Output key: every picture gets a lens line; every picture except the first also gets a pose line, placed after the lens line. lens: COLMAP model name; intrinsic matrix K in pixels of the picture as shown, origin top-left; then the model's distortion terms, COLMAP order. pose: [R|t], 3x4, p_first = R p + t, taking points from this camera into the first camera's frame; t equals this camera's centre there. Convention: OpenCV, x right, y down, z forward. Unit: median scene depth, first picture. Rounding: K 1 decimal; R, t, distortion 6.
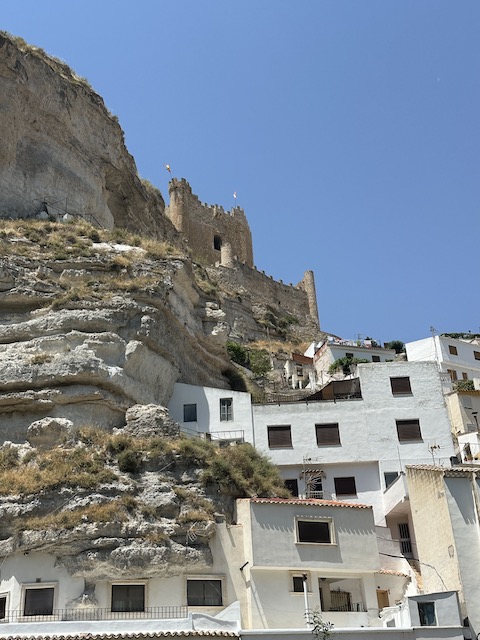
lens RADIAL K [[861.5, 0, 238.9], [0, 861.5, 320.3], [0, 0, 1]] dist [0.083447, 0.000000]
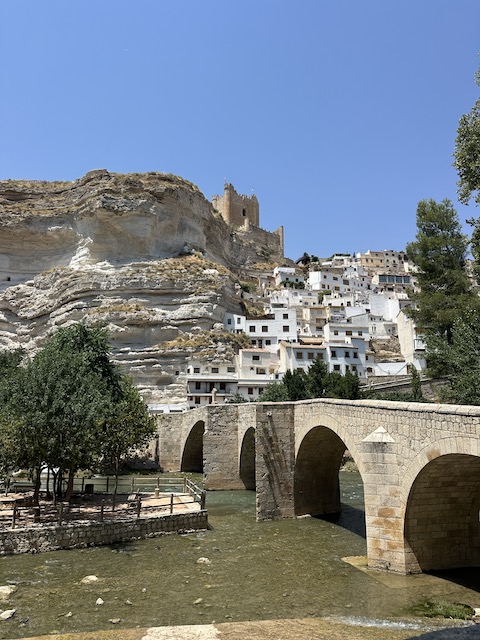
lens RADIAL K [[450.4, 0, 240.2], [0, 450.4, 320.3], [0, 0, 1]] dist [-0.005050, -0.002848]
pose [[0.998534, 0.044841, -0.030322, 0.053644], [-0.035129, 0.962986, 0.267253, -0.451414], [0.041184, -0.265796, 0.963149, -0.959896]]
